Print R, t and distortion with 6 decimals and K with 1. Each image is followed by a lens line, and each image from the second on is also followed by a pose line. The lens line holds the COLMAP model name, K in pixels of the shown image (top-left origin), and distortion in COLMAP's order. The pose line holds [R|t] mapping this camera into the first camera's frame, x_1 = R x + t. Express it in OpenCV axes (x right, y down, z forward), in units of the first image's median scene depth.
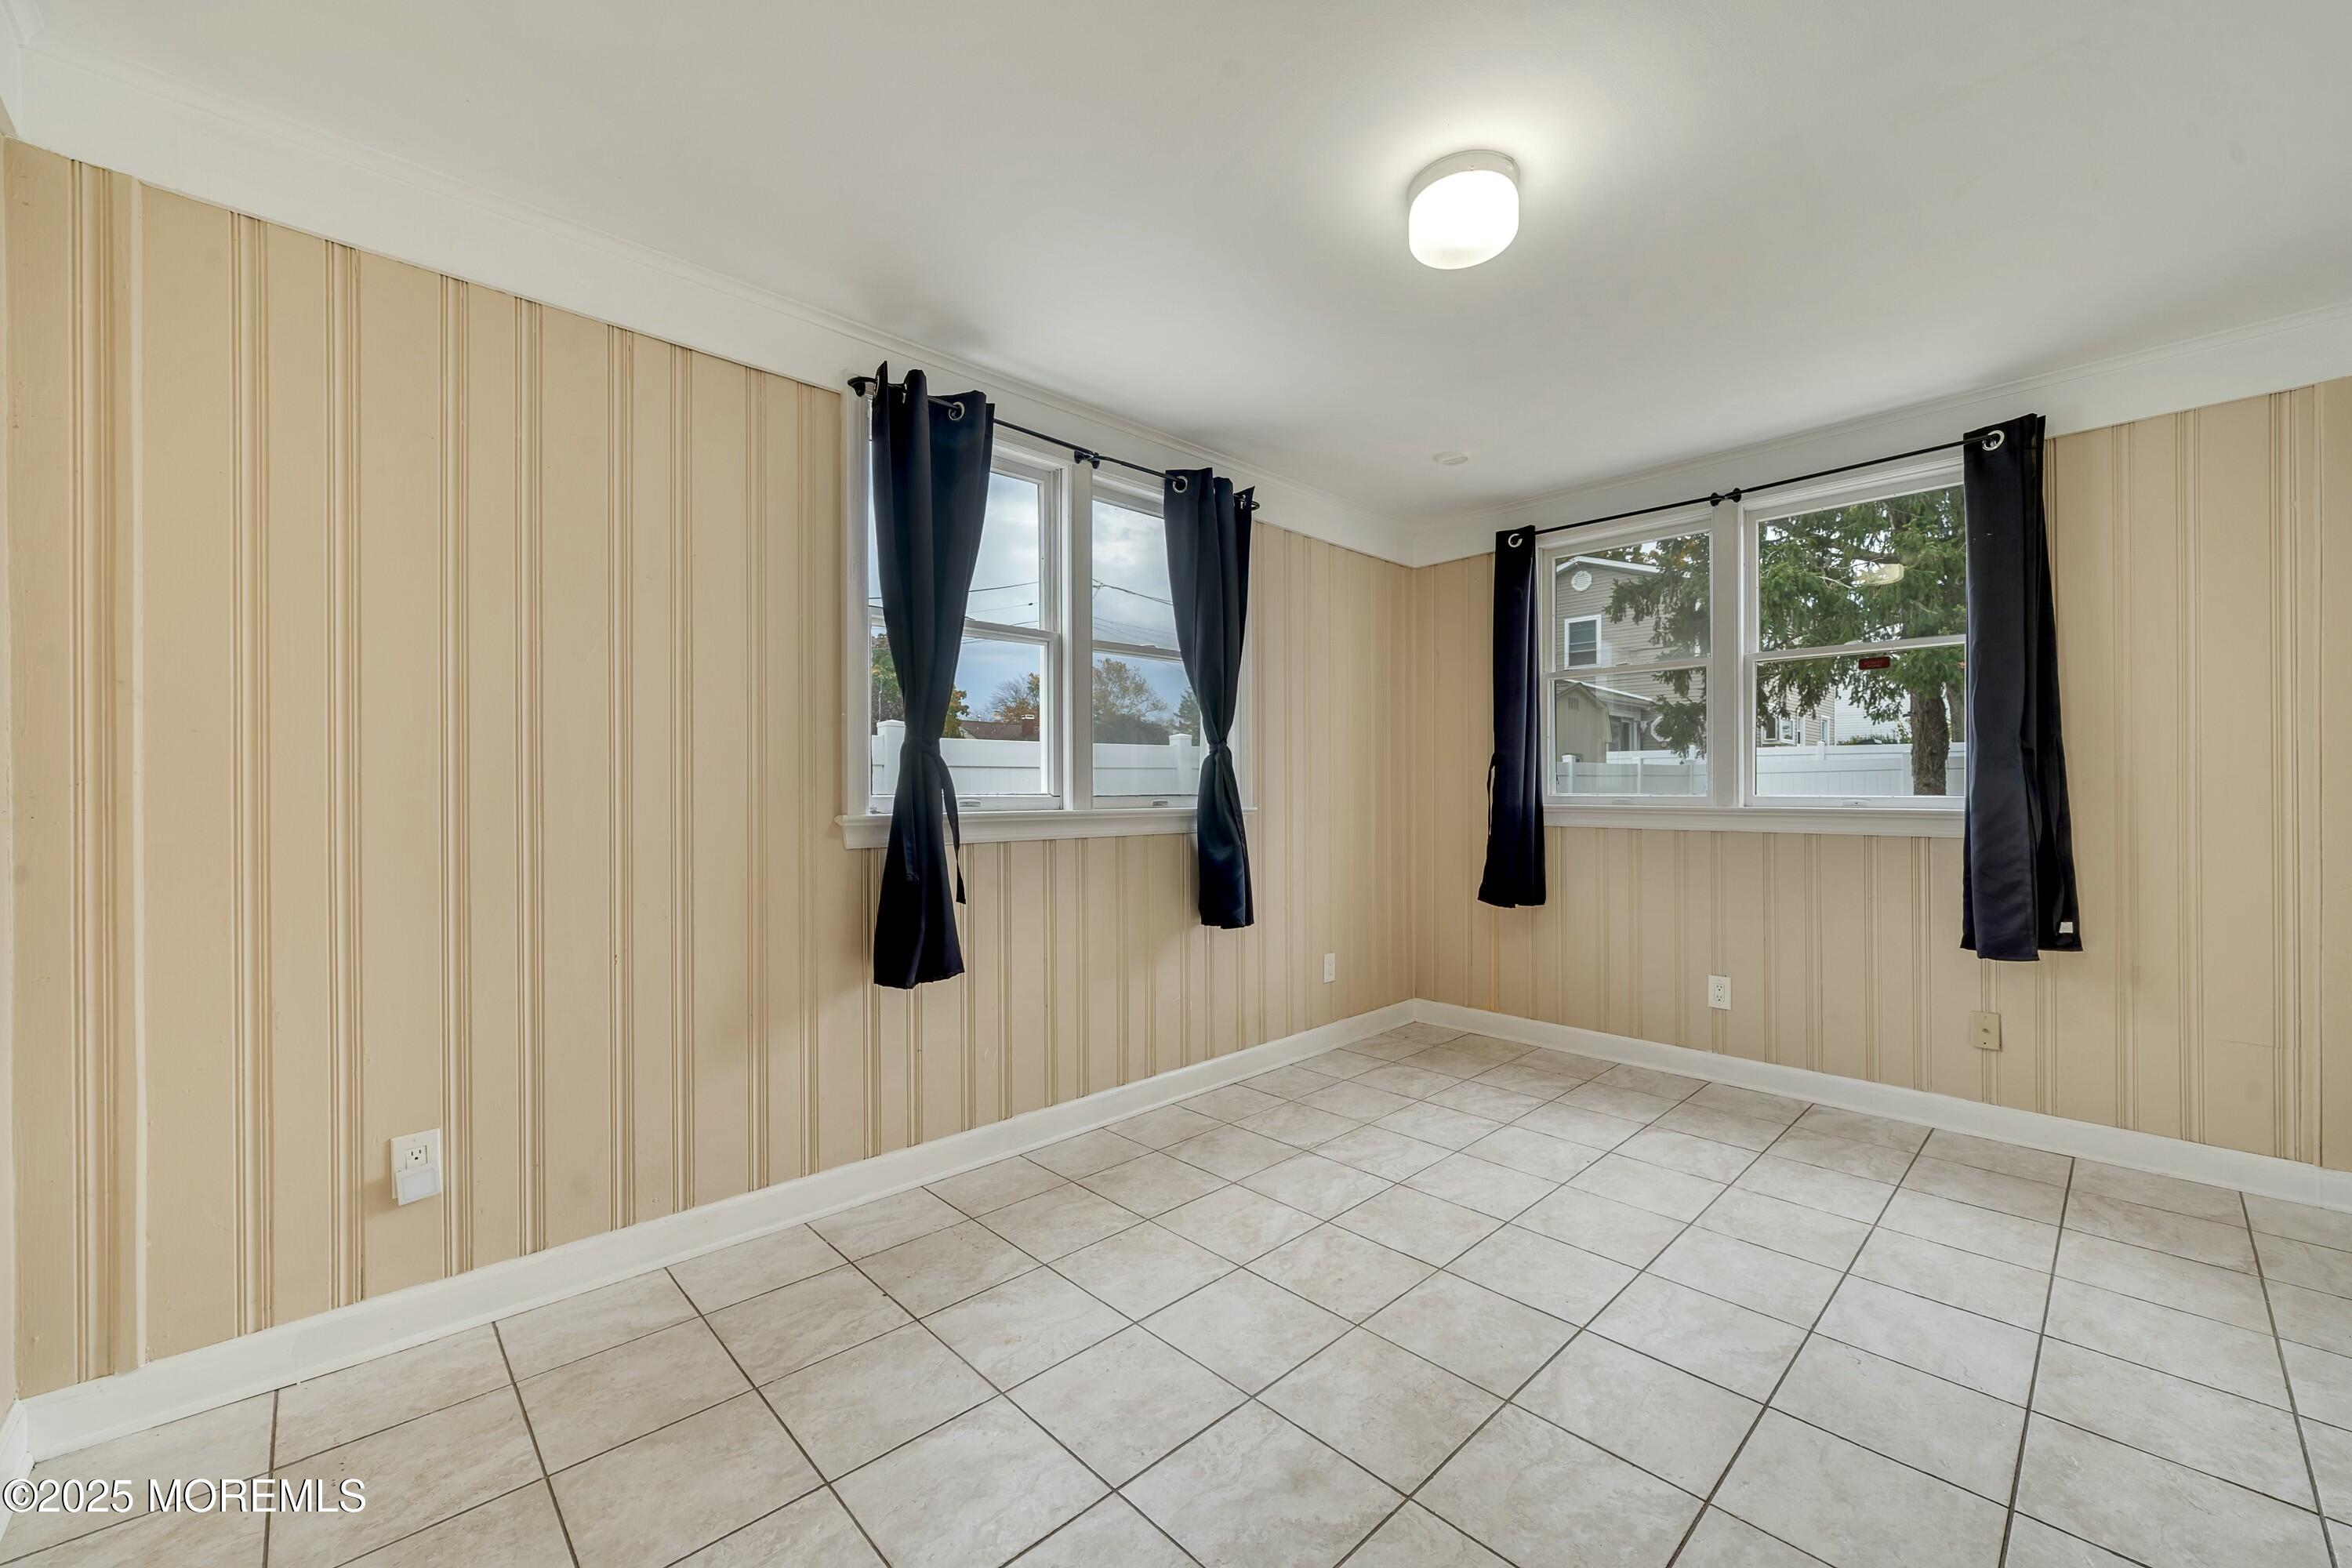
lens RADIAL K [[912.5, 0, 1176.9], [0, 912.5, 788.1], [0, 0, 1]] dist [-0.001971, -0.000099]
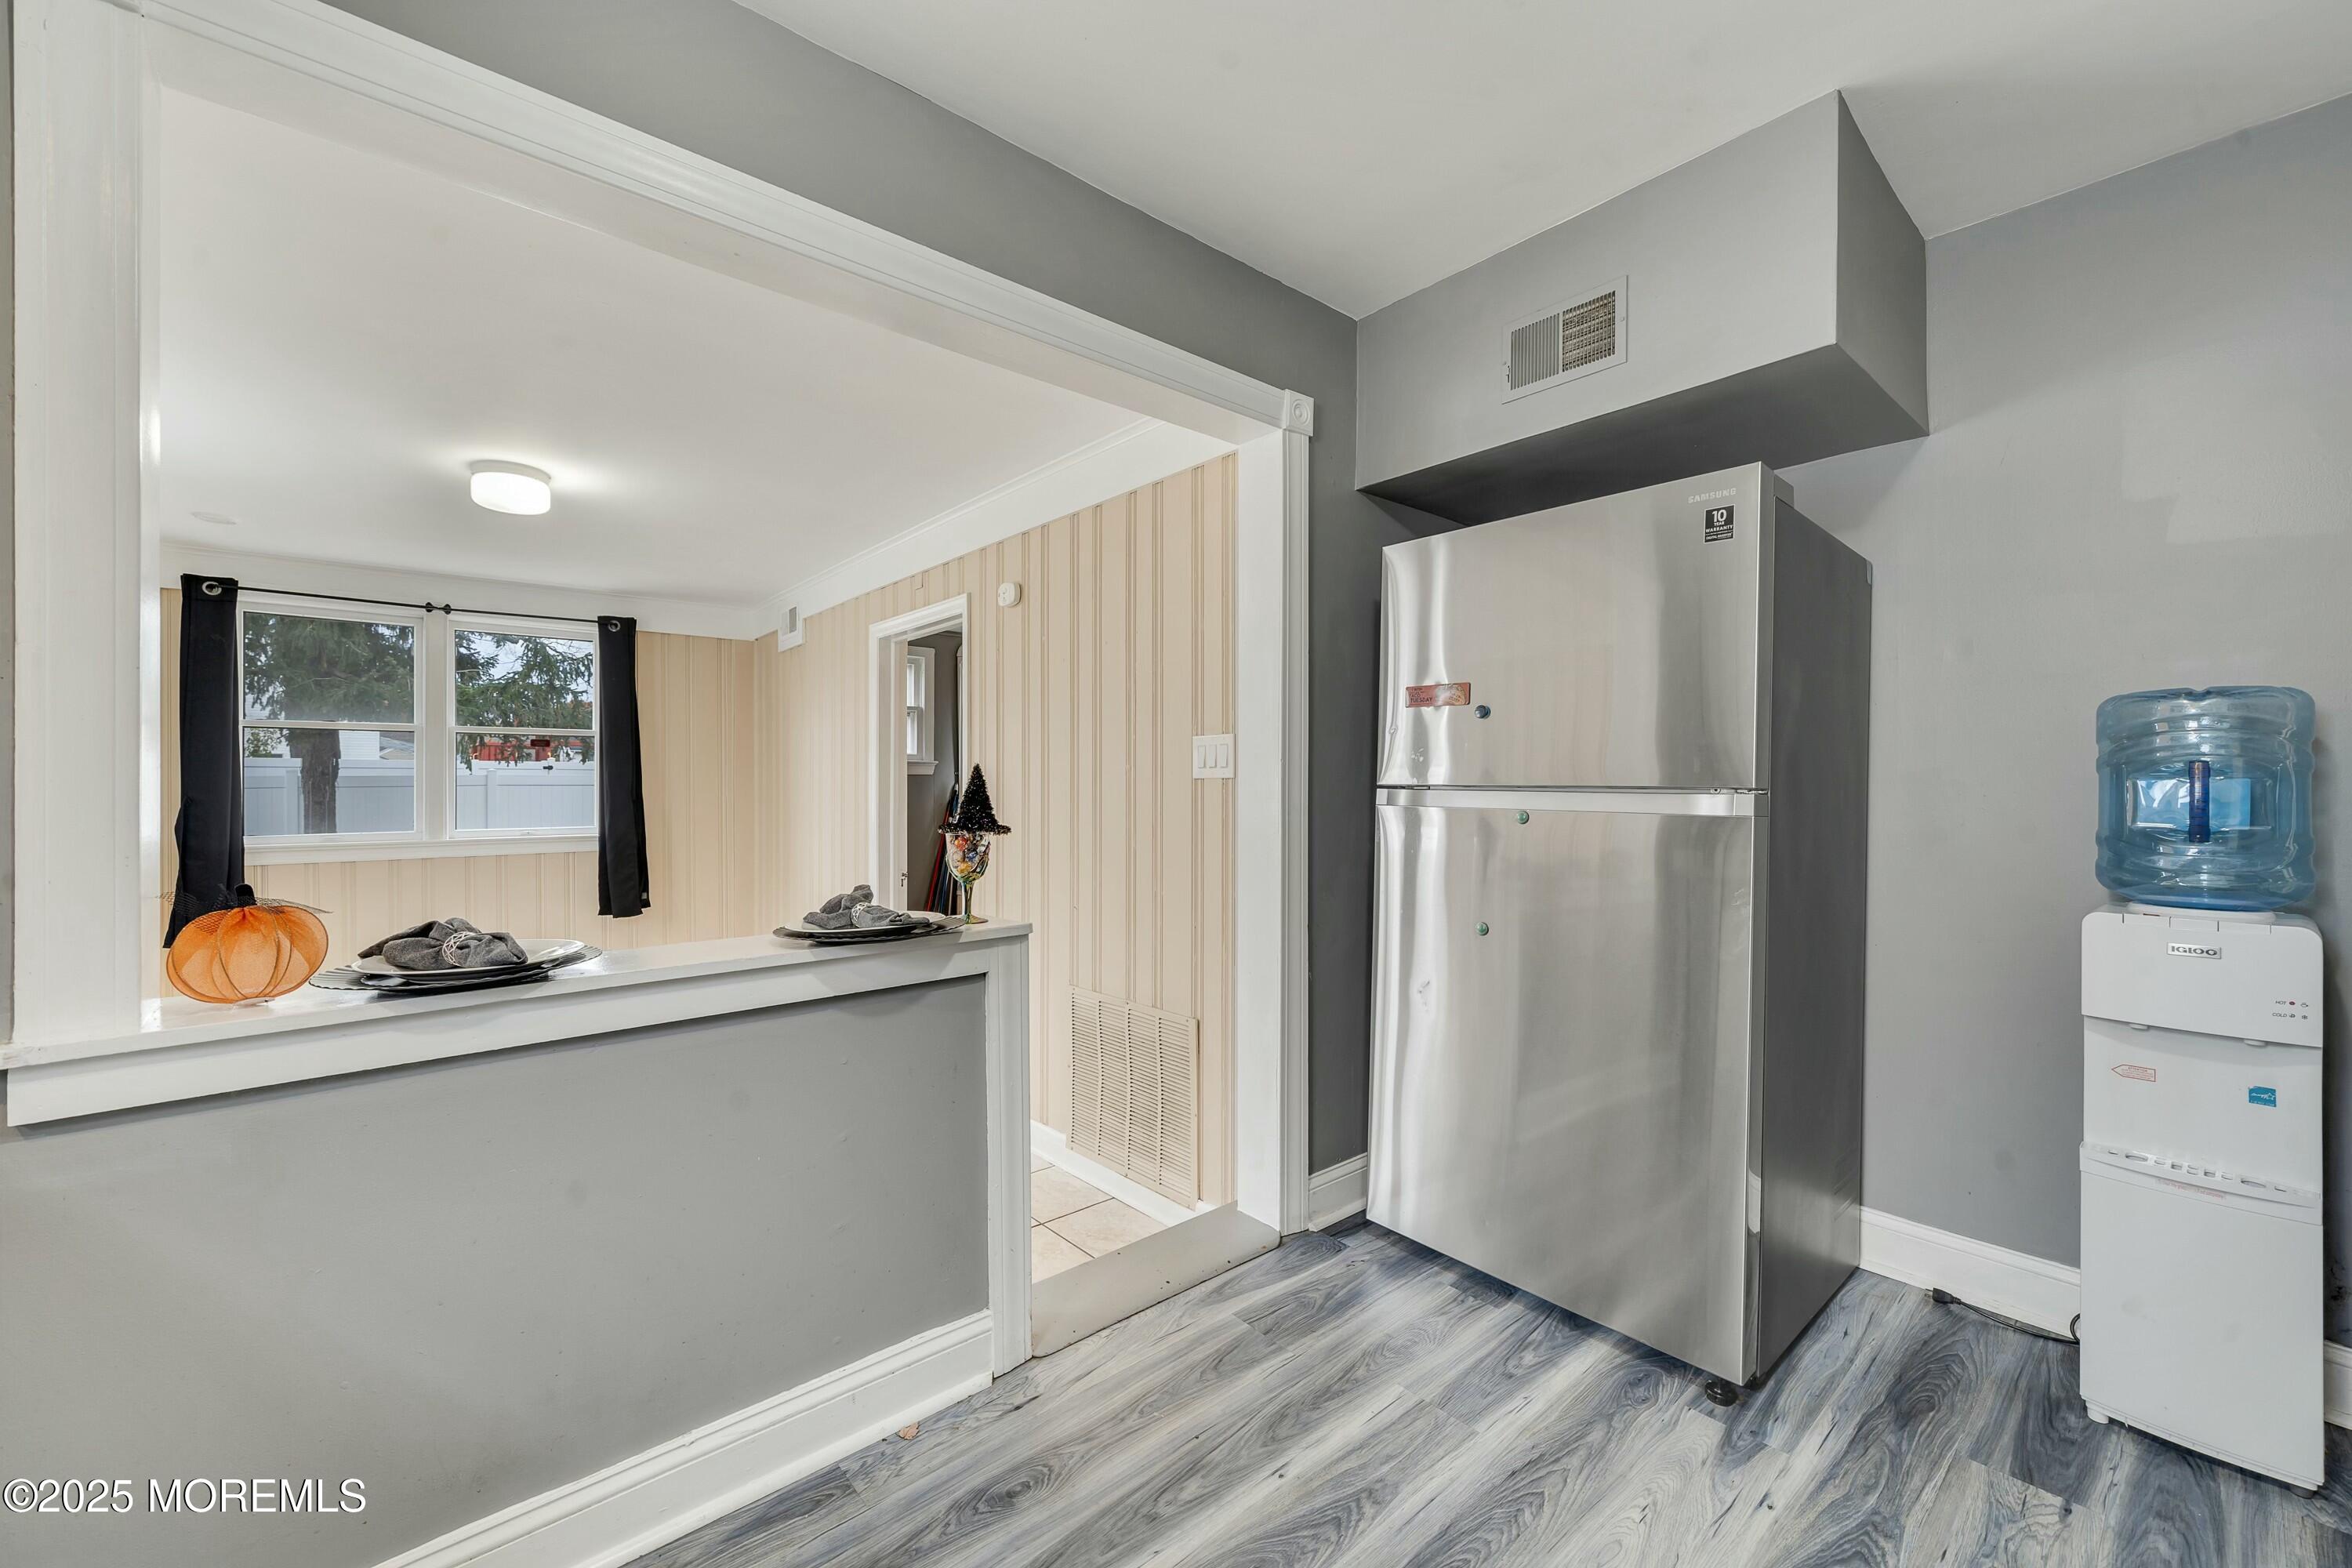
lens RADIAL K [[912.5, 0, 1175.2], [0, 912.5, 791.7], [0, 0, 1]] dist [-0.001971, -0.000099]
pose [[0.046577, -0.001081, 0.998914, -1.212509], [0.003040, 0.999995, 0.000941, -0.083796], [-0.998910, 0.002993, 0.046580, -0.253107]]
